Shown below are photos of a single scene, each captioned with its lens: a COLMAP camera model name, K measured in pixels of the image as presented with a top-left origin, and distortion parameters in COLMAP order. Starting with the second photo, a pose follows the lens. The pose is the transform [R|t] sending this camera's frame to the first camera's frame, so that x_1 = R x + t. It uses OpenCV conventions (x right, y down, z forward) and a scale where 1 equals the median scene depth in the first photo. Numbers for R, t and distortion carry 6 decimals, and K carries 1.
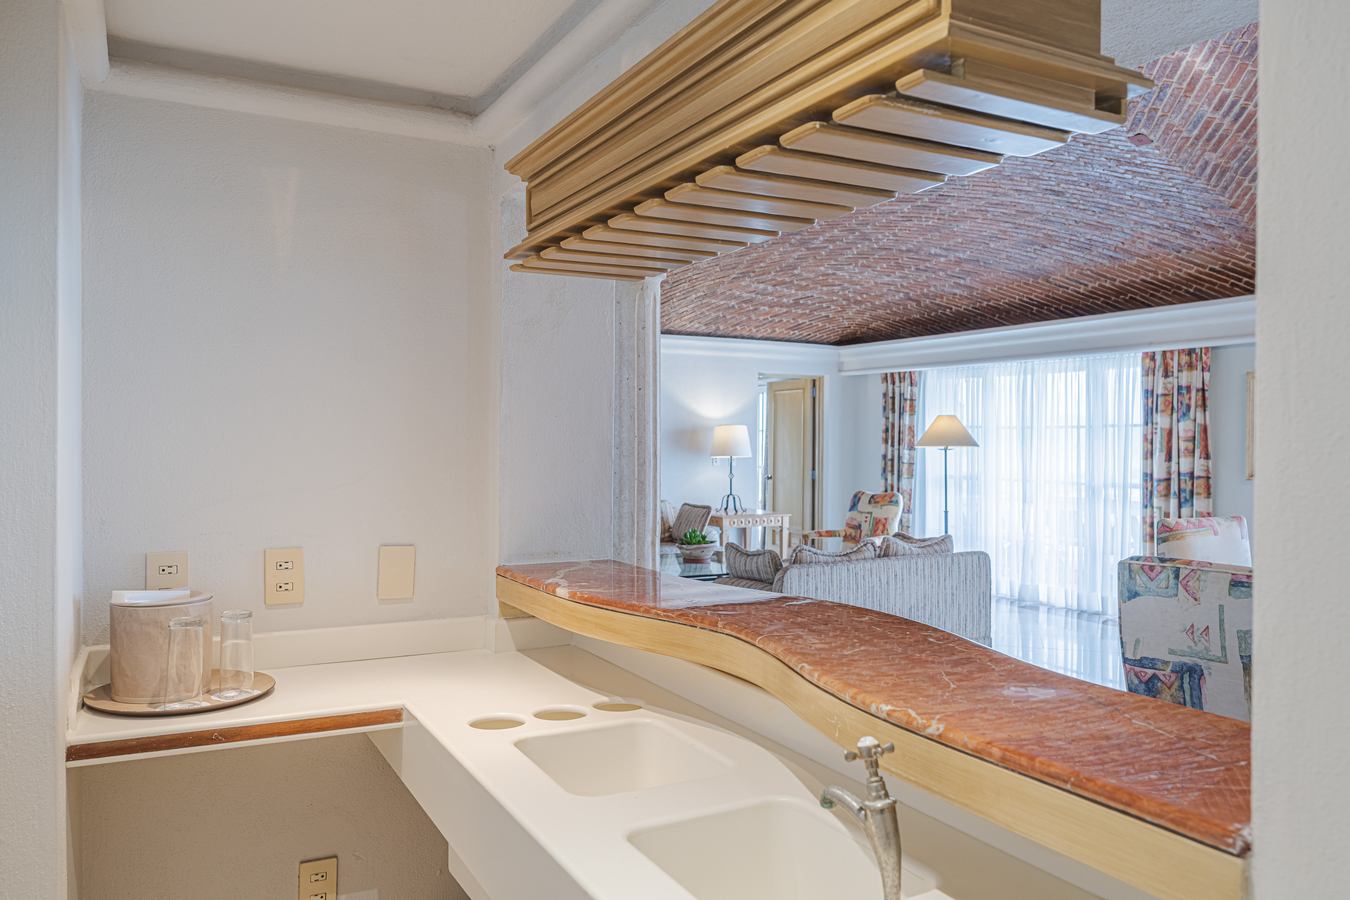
lens RADIAL K [[1001.8, 0, 675.0], [0, 1001.8, 450.0], [0, 0, 1]] dist [-0.000264, -0.000055]
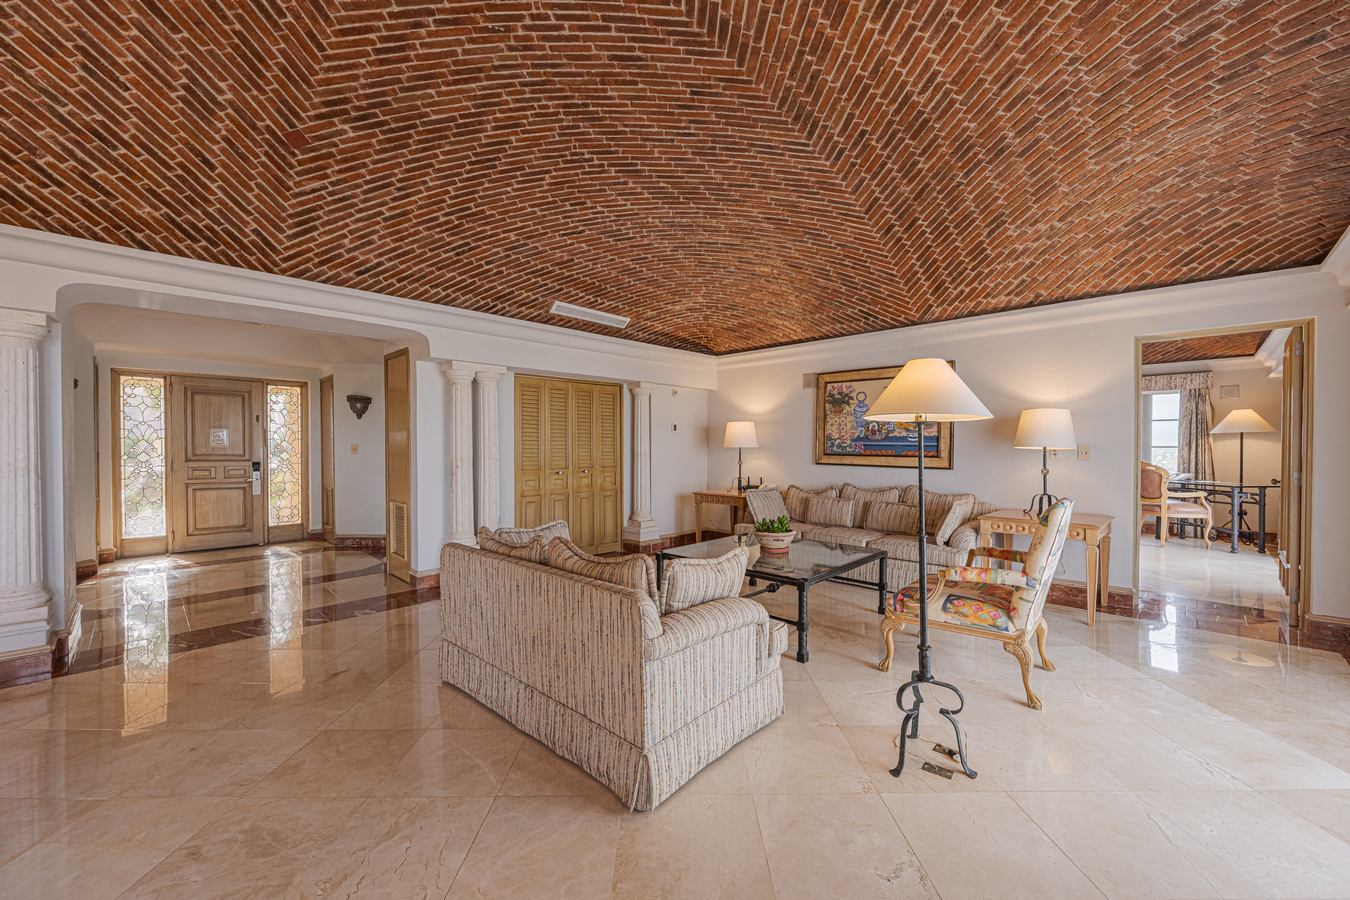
lens RADIAL K [[528.9, 0, 675.0], [0, 528.9, 450.0], [0, 0, 1]] dist [0.000740, 0.000066]
pose [[0.300882, 0.001430, -0.953660, 0.377344], [-0.010409, 0.999944, -0.001785, 0.012547], [0.953605, 0.010464, 0.300880, 0.585028]]
